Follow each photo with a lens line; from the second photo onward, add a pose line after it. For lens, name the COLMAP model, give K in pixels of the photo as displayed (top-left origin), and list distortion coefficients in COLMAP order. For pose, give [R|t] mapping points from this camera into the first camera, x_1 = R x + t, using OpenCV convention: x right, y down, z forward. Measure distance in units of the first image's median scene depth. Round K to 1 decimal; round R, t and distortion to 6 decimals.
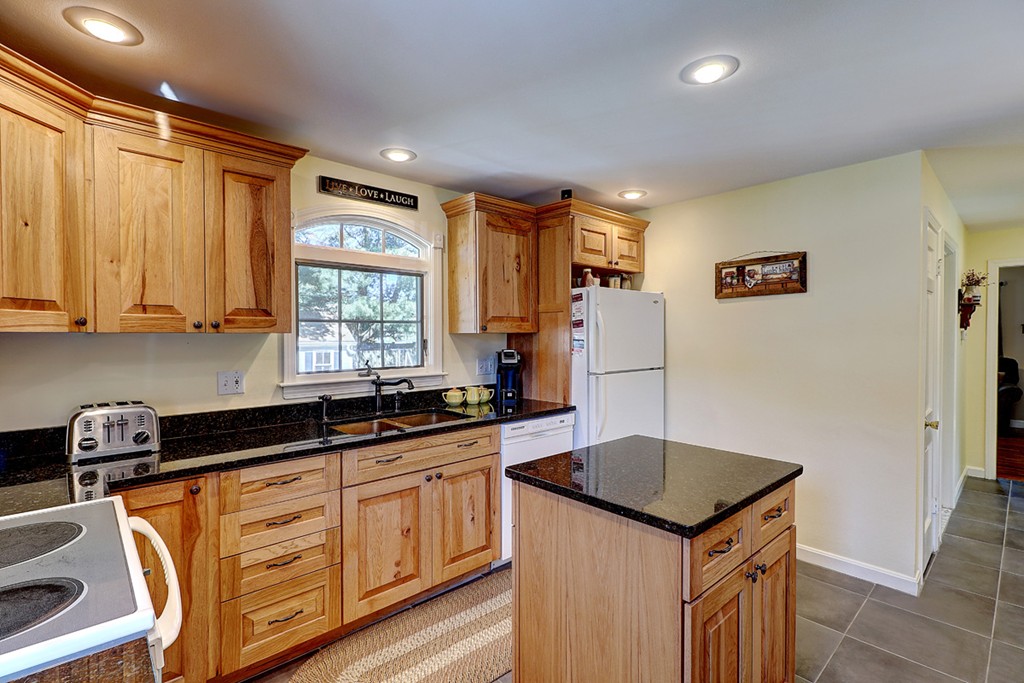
lens RADIAL K [[474.5, 0, 510.0], [0, 474.5, 337.8], [0, 0, 1]] dist [0.005922, -0.001316]
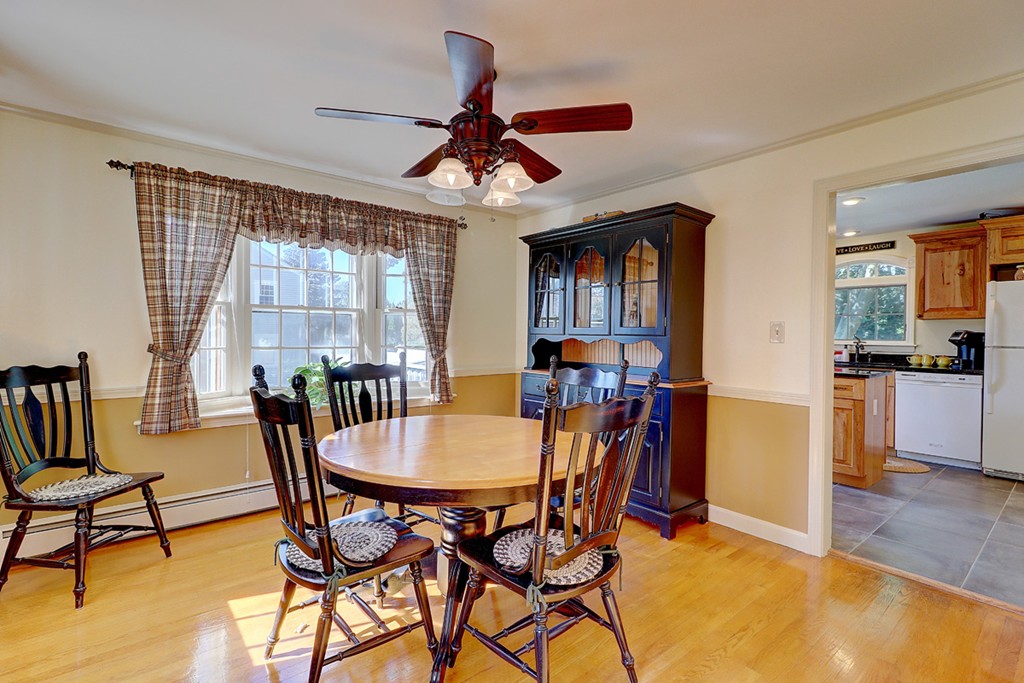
lens RADIAL K [[501.3, 0, 504.2], [0, 501.3, 346.4], [0, 0, 1]] dist [0.018387, -0.000106]
pose [[-0.037527, 0.024711, -0.998990, 1.890717], [-0.010513, 0.999629, 0.025122, 0.058151], [0.999240, 0.011445, -0.037253, -0.368232]]
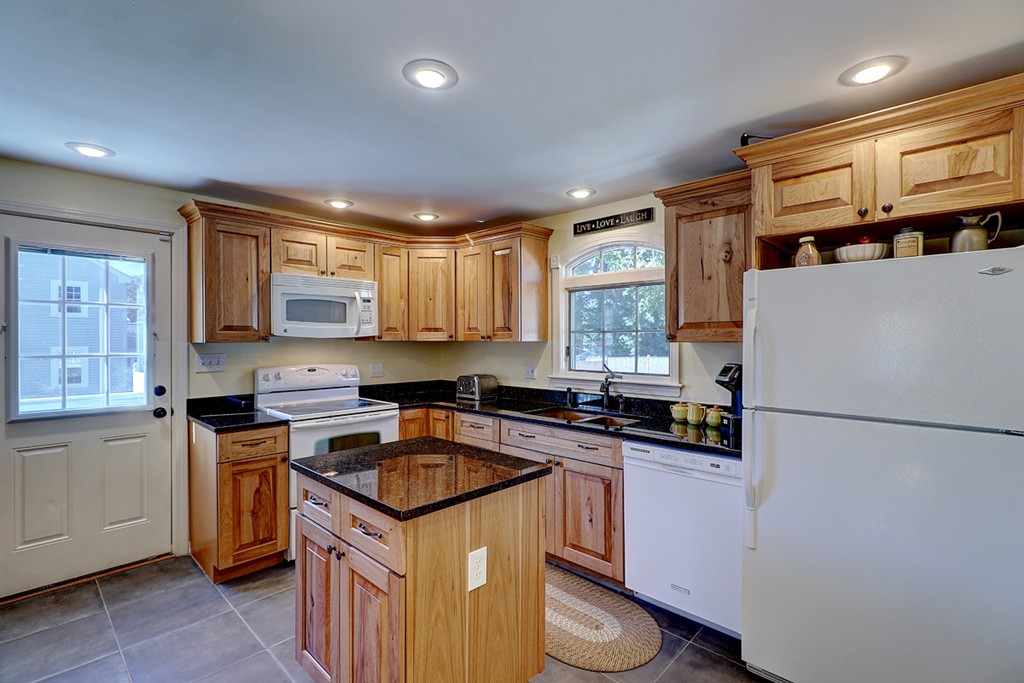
lens RADIAL K [[474.5, 0, 509.7], [0, 474.5, 341.8], [0, 0, 1]] dist [0.005922, -0.001316]
pose [[0.068248, 0.008805, -0.997630, 0.896224], [-0.008669, 0.999929, 0.008232, -0.017730], [0.997631, 0.008087, 0.068320, 0.707057]]
